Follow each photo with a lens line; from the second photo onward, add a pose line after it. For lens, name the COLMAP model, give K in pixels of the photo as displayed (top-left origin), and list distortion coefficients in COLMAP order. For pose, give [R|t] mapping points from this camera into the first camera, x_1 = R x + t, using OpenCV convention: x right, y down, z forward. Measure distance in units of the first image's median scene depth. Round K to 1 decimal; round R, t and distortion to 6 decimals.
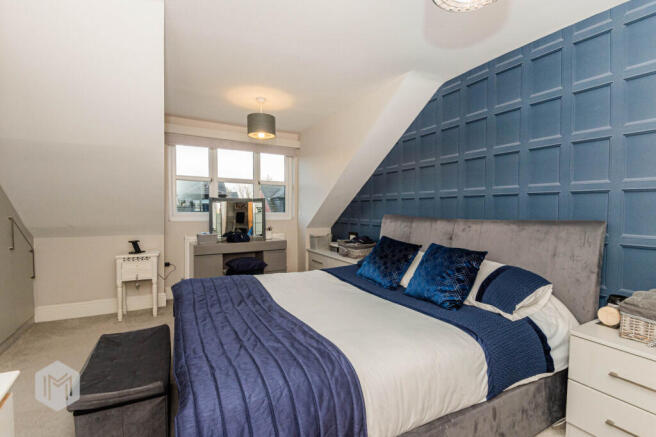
lens RADIAL K [[294.2, 0, 328.0], [0, 294.2, 218.5], [0, 0, 1]] dist [0.049861, -0.041690]
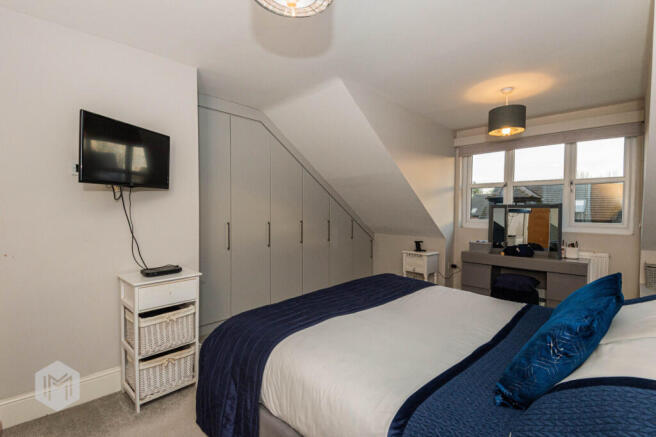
lens RADIAL K [[294.2, 0, 328.0], [0, 294.2, 218.5], [0, 0, 1]] dist [0.049861, -0.041690]
pose [[0.313566, 0.018271, -0.949391, 0.406270], [-0.039820, 0.999188, 0.006078, -0.013219], [0.948731, 0.035899, 0.314039, 0.238217]]
